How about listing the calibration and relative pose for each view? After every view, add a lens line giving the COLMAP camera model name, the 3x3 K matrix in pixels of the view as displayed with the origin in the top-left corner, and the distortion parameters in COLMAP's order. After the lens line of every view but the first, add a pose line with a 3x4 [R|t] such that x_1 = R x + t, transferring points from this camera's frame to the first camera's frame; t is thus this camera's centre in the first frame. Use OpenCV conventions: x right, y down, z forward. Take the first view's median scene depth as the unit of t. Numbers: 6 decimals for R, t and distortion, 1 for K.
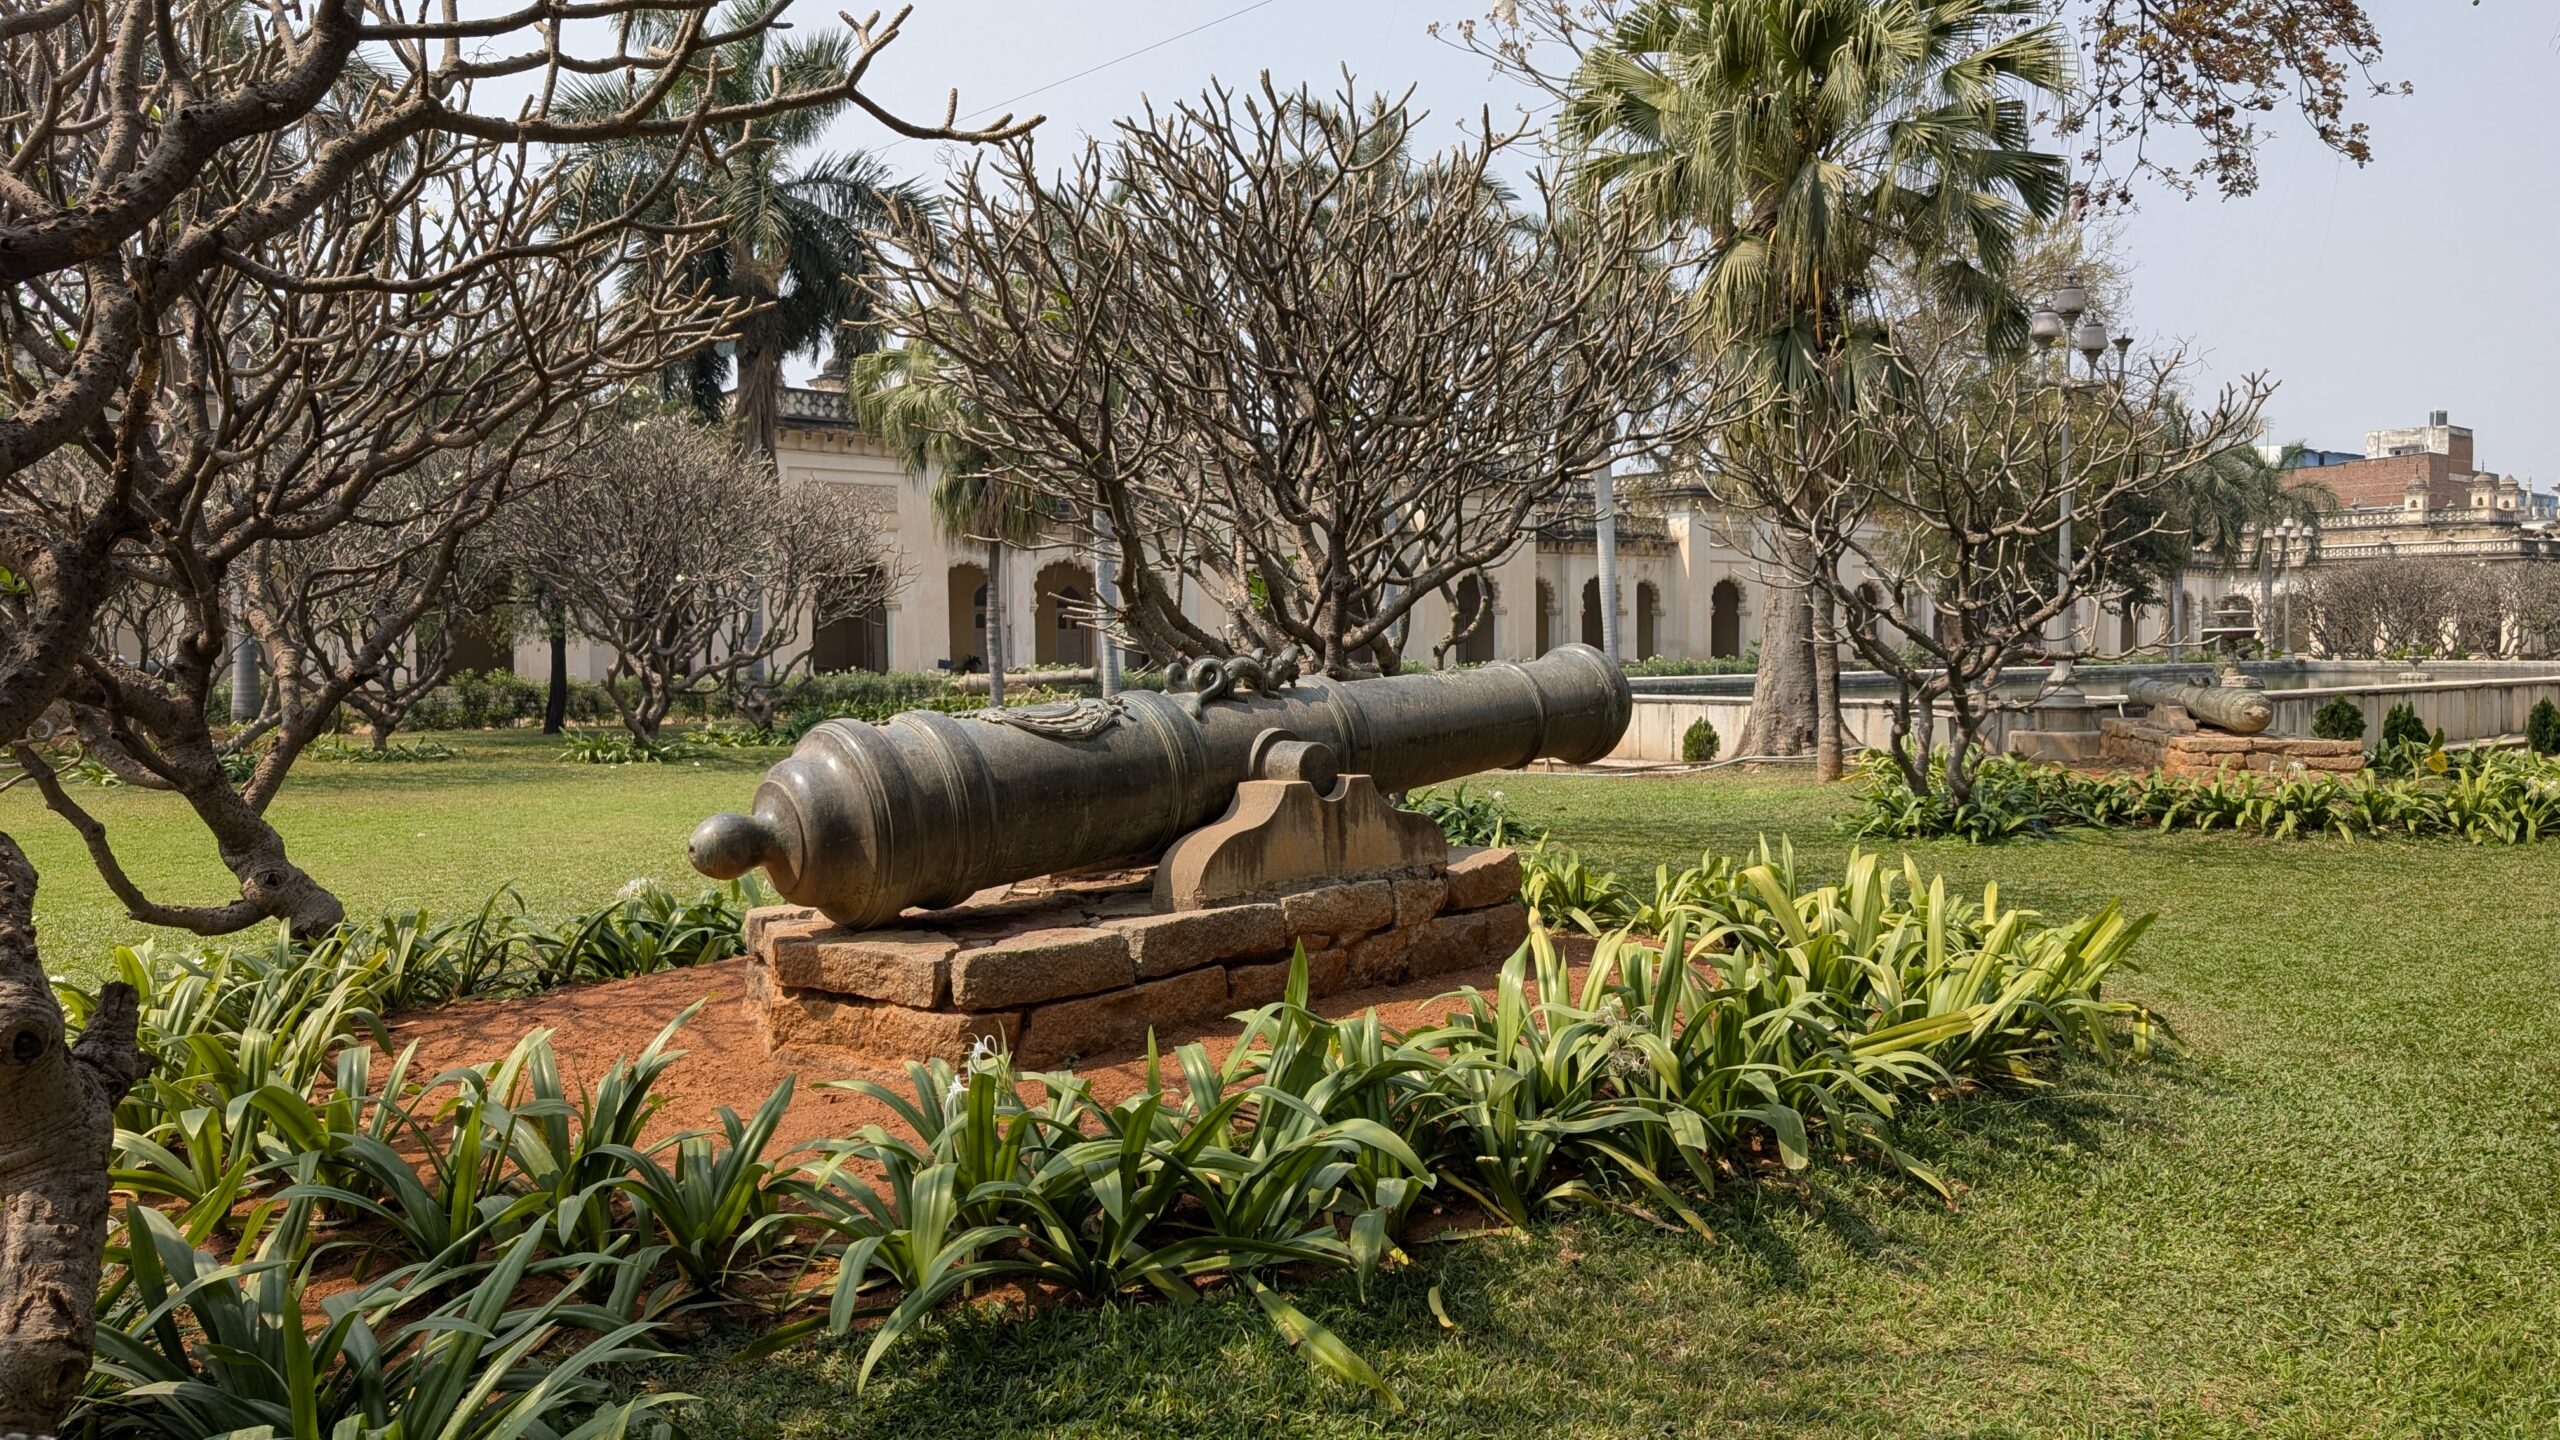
lens RADIAL K [[1839.5, 0, 1280.0], [0, 1839.5, 720.0], [0, 0, 1]] dist [-0.001686, -0.001091]
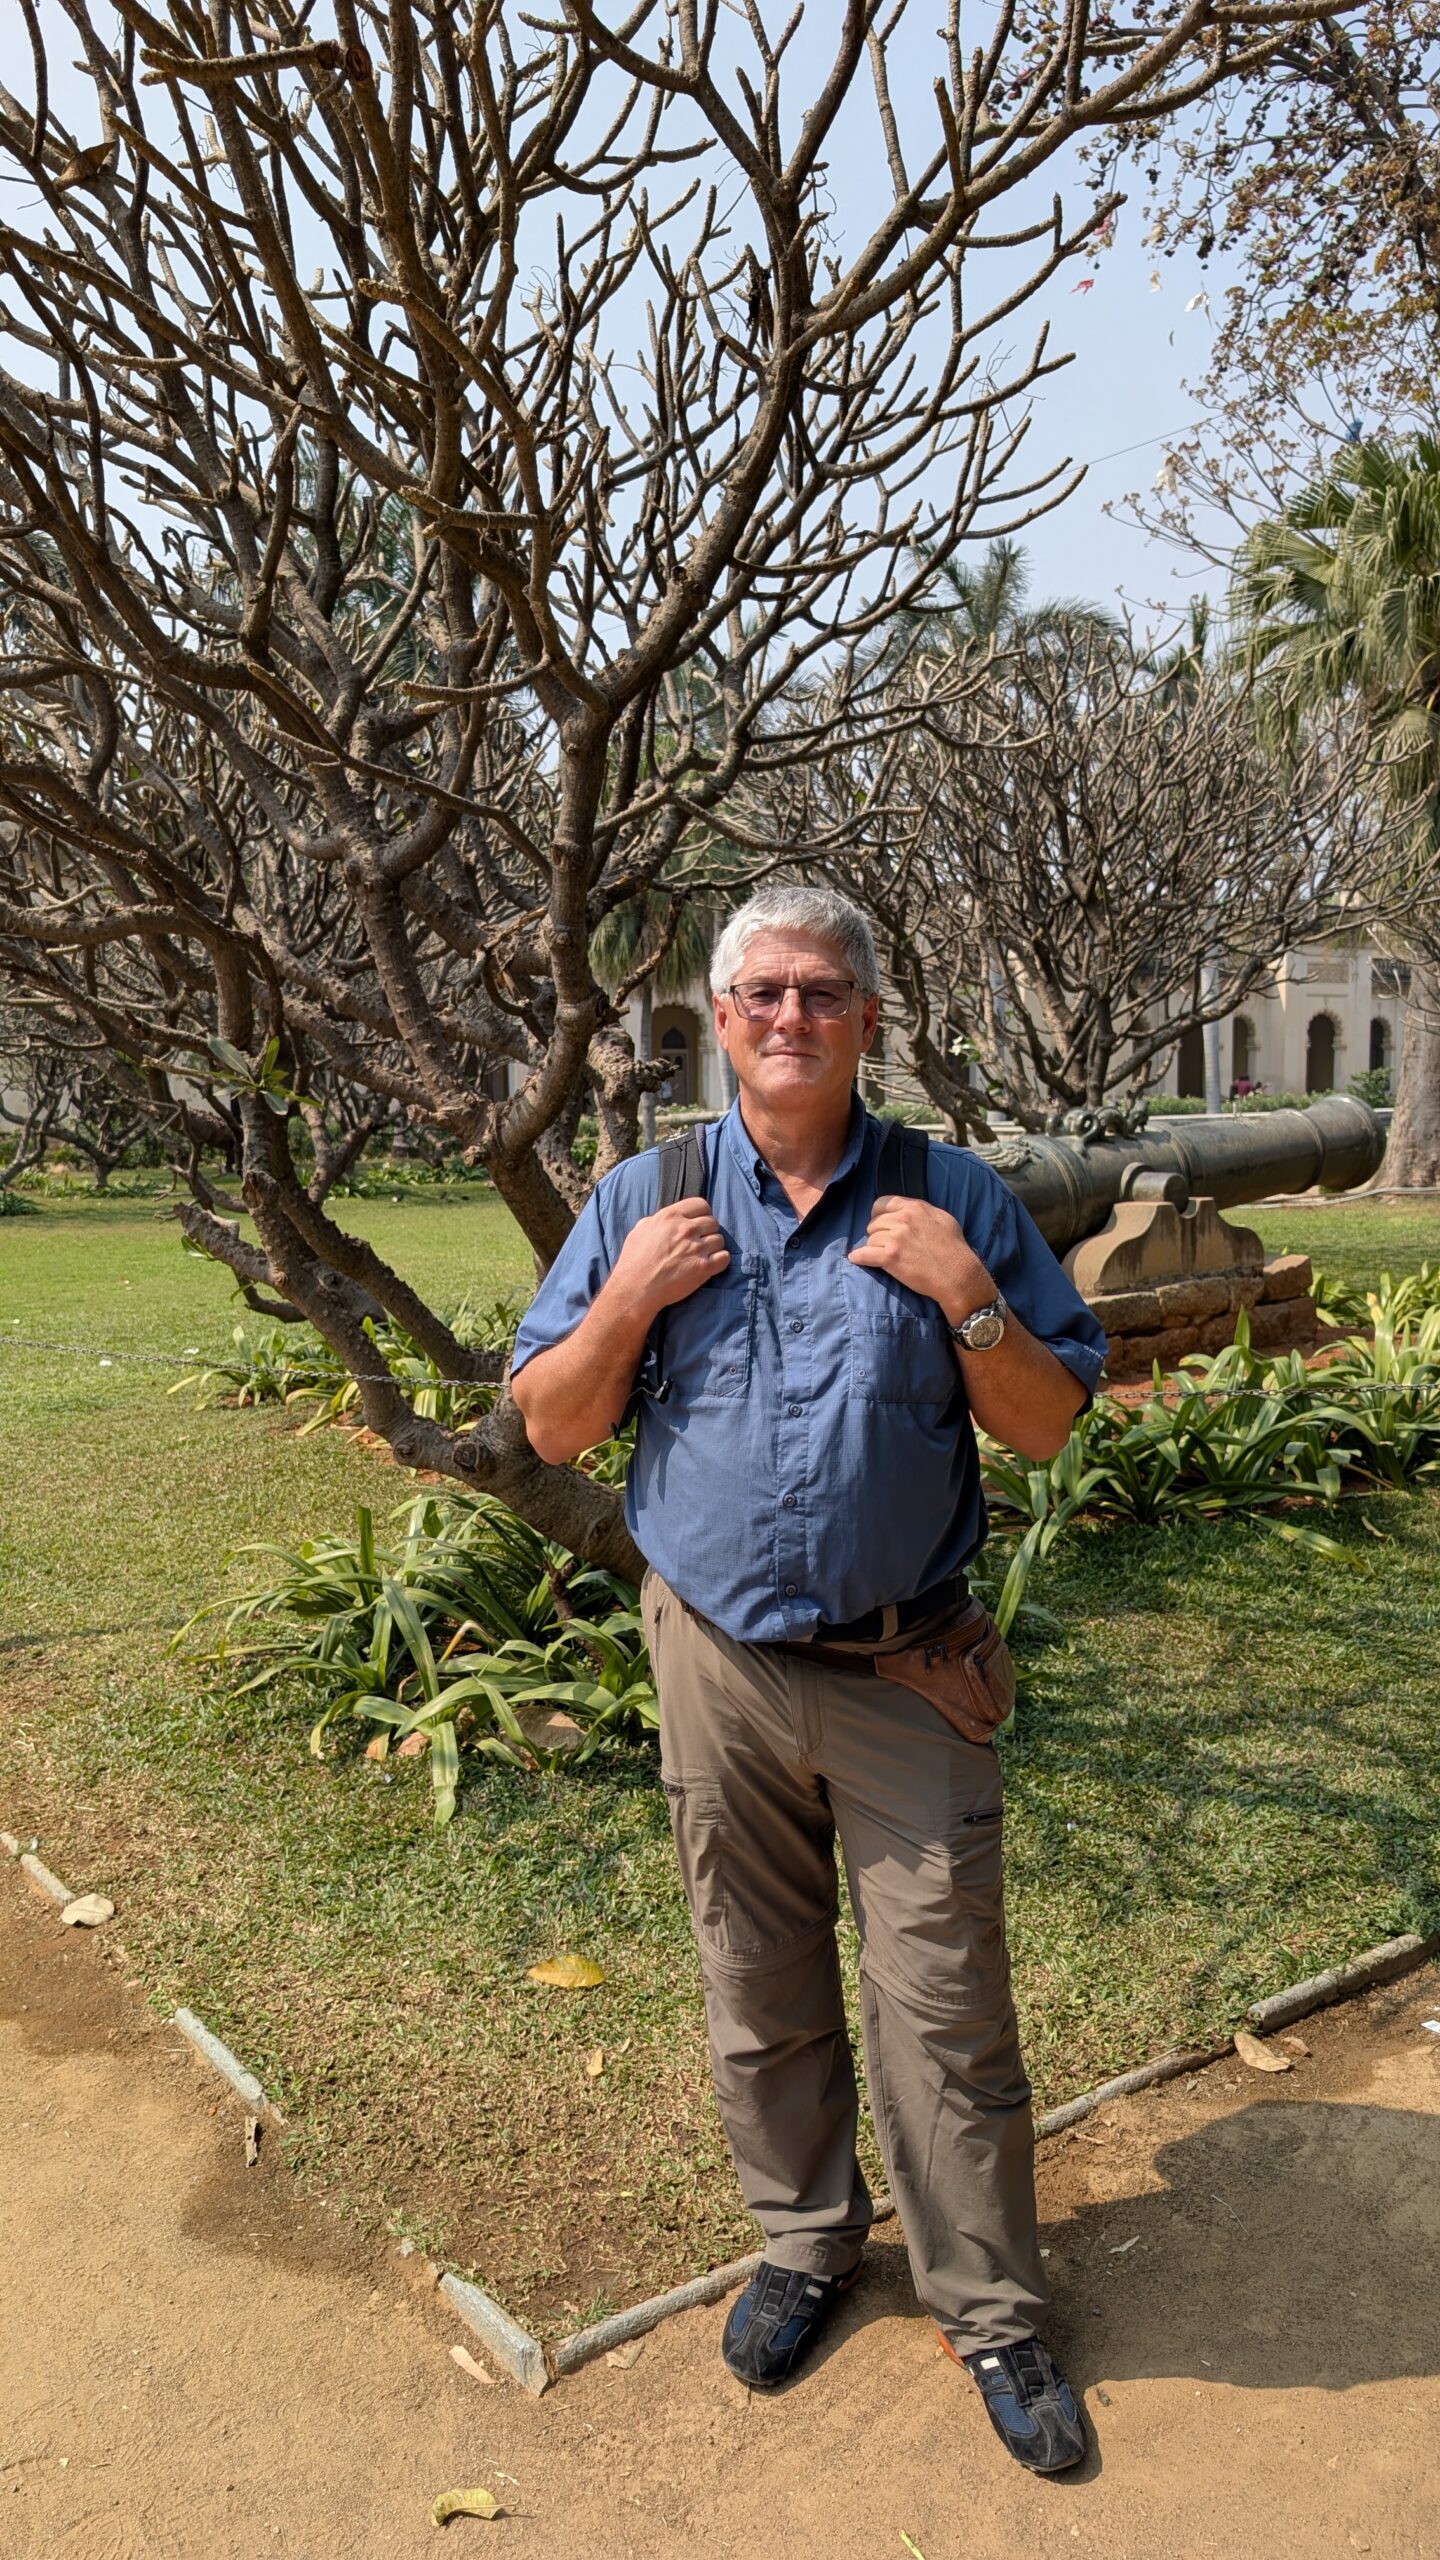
lens RADIAL K [[1839.5, 0, 720.0], [0, 1839.5, 1280.0], [0, 0, 1]] dist [-0.001686, -0.001091]
pose [[0.997459, -0.000502, -0.071247, -0.171547], [0.005264, 0.997762, 0.066660, -0.001177], [0.071054, -0.066865, 0.995229, -0.287773]]
